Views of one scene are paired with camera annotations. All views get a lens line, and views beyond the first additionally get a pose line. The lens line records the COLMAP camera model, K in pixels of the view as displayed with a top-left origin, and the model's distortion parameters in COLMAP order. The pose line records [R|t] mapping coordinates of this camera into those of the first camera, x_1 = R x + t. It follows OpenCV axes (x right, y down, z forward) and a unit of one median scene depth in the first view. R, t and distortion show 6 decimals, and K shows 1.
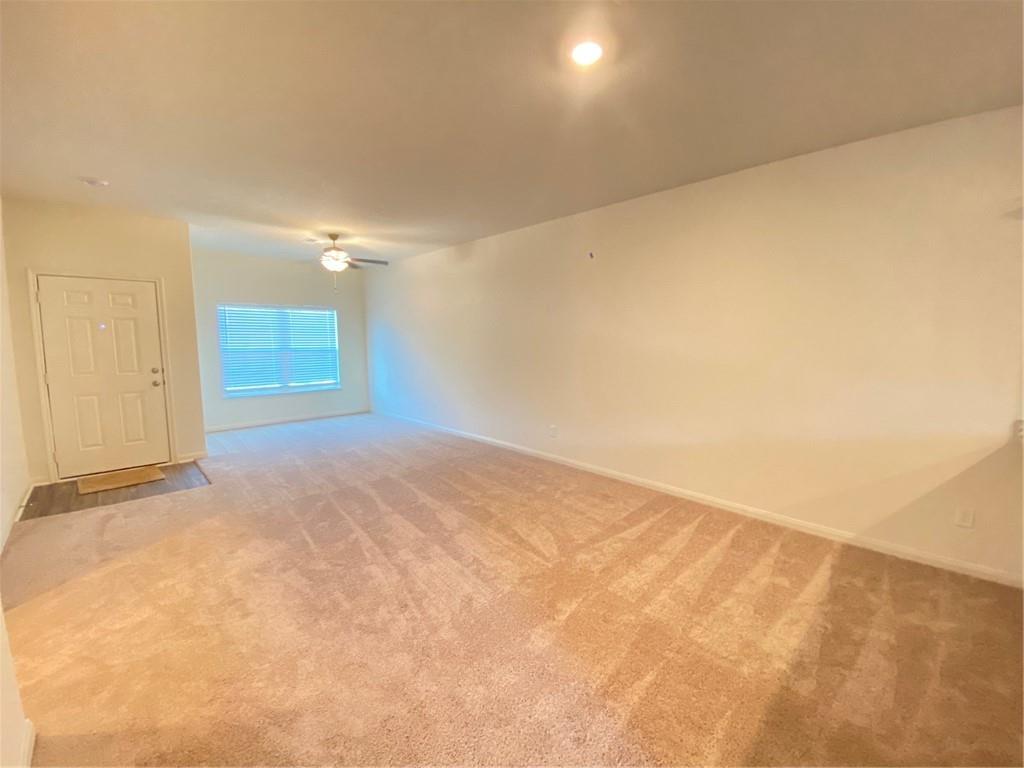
lens RADIAL K [[414.1, 0, 512.0], [0, 414.1, 384.0], [0, 0, 1]] dist [0.010285, -0.018606]
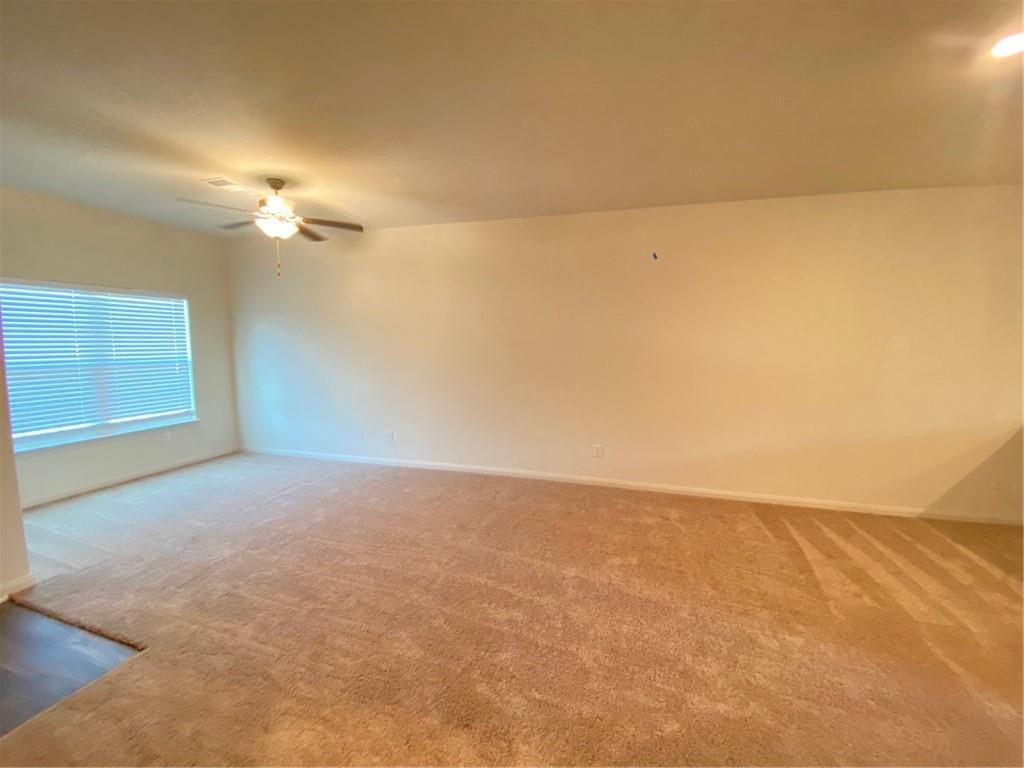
lens RADIAL K [[414.1, 0, 512.0], [0, 414.1, 384.0], [0, 0, 1]] dist [0.010285, -0.018606]
pose [[0.873733, -0.037901, 0.484926, -0.509490], [0.046894, 0.998879, -0.006423, -0.033650], [-0.484139, 0.028352, 0.874531, 0.334667]]
